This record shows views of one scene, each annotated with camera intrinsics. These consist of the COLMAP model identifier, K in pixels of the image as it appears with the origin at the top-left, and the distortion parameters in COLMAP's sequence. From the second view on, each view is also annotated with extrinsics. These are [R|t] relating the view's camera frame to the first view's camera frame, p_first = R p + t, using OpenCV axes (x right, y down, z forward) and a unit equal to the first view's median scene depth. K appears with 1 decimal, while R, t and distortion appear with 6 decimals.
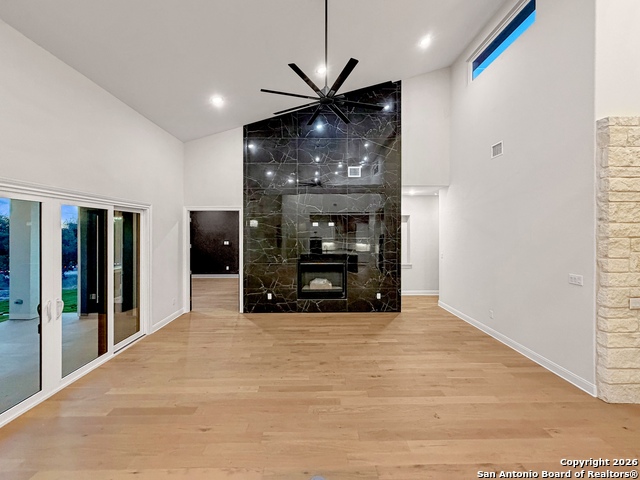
lens RADIAL K [[260.5, 0, 315.7], [0, 260.5, 238.0], [0, 0, 1]] dist [0.000124, -0.000053]
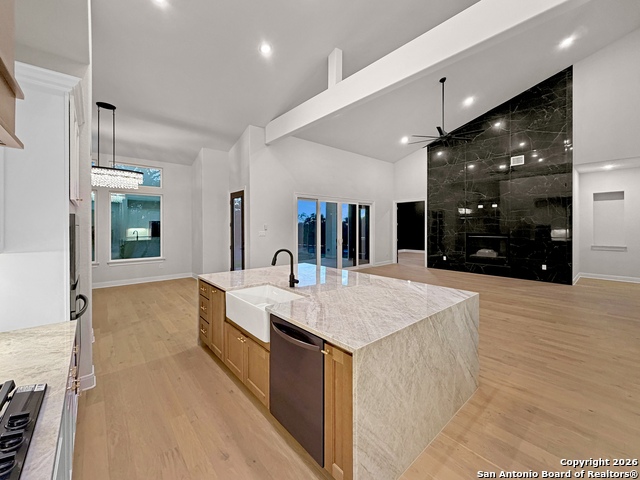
lens RADIAL K [[260.5, 0, 316.9], [0, 260.5, 229.3], [0, 0, 1]] dist [0.000124, -0.000053]
pose [[0.631053, 0.007620, -0.775702, 0.501315], [-0.016417, 0.999859, -0.003534, 0.081710], [0.775566, 0.014965, 0.631089, -0.465738]]
